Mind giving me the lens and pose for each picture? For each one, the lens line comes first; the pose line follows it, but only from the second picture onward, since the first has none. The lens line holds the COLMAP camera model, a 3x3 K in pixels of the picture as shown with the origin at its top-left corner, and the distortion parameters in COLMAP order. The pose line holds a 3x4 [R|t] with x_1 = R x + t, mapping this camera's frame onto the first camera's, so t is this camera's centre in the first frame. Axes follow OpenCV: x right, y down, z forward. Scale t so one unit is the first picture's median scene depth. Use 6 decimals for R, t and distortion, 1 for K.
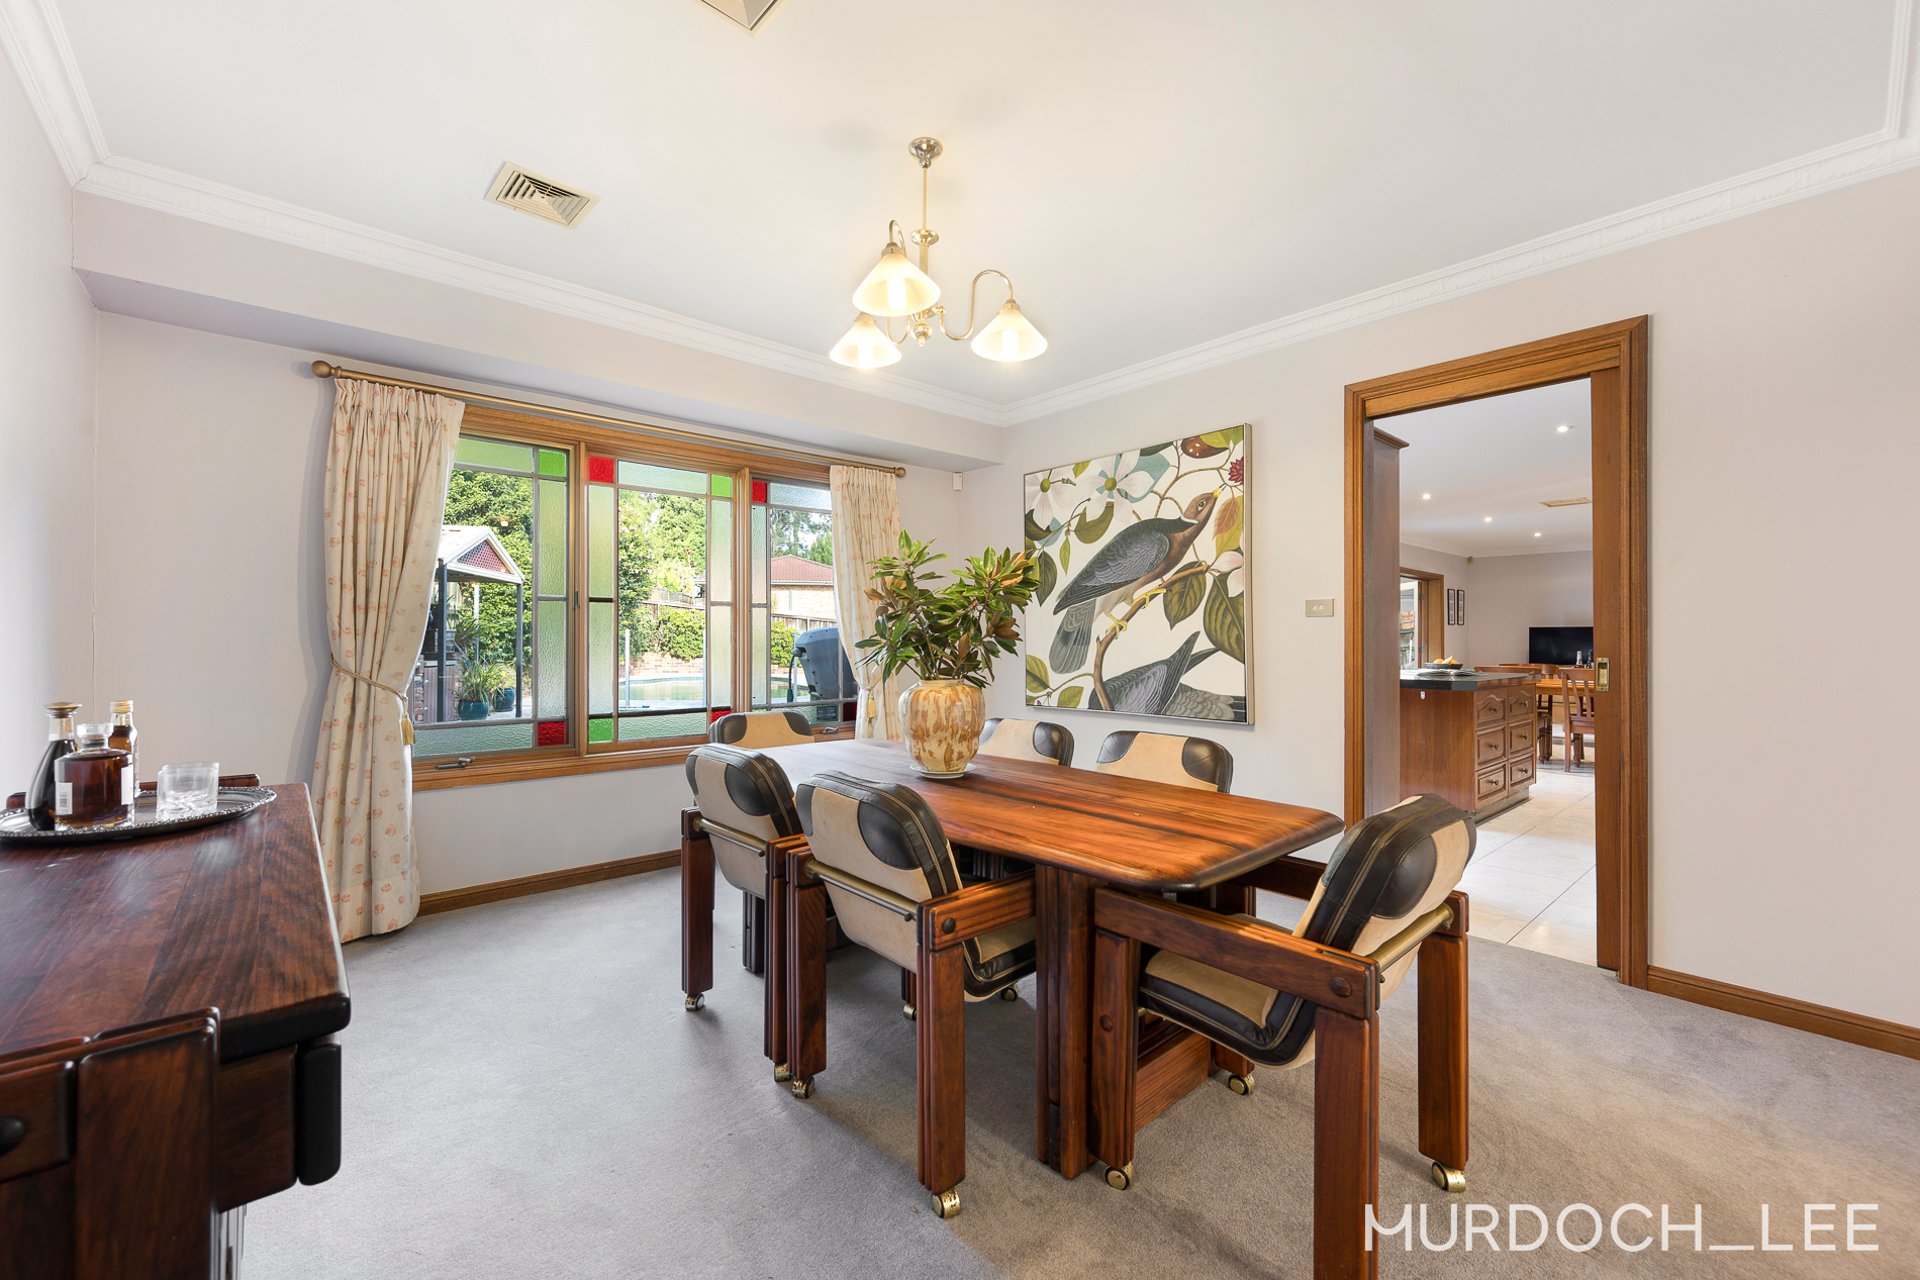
lens RADIAL K [[757.0, 0, 973.4], [0, 757.0, 634.6], [0, 0, 1]] dist [0.000110, -0.000770]
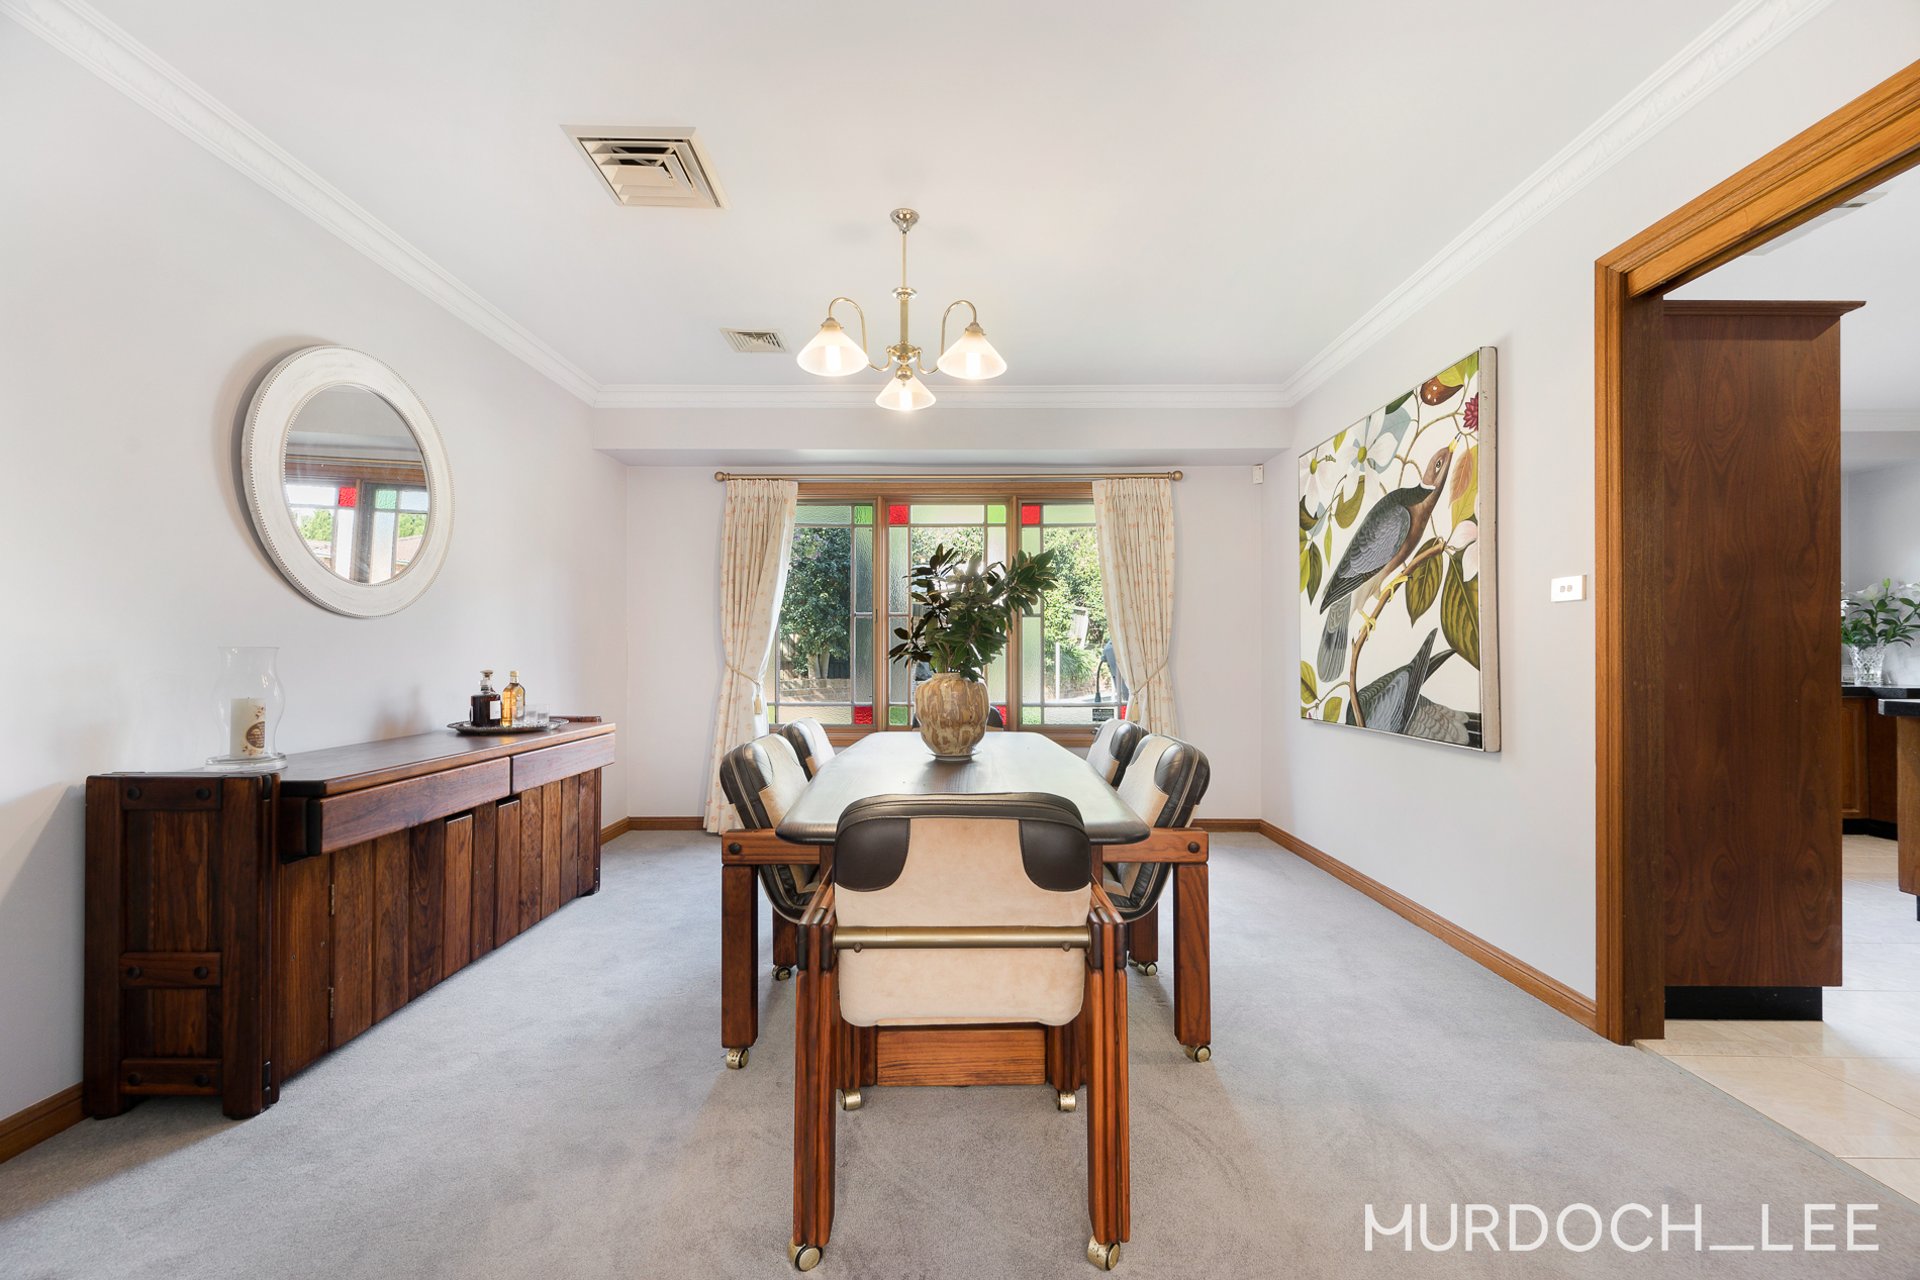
lens RADIAL K [[757.0, 0, 980.4], [0, 757.0, 644.9], [0, 0, 1]] dist [0.000110, -0.000770]
pose [[0.757930, -0.009785, -0.652262, 0.433369], [0.005808, 0.999949, -0.008252, 0.015954], [0.652310, 0.002466, 0.757949, 0.104671]]
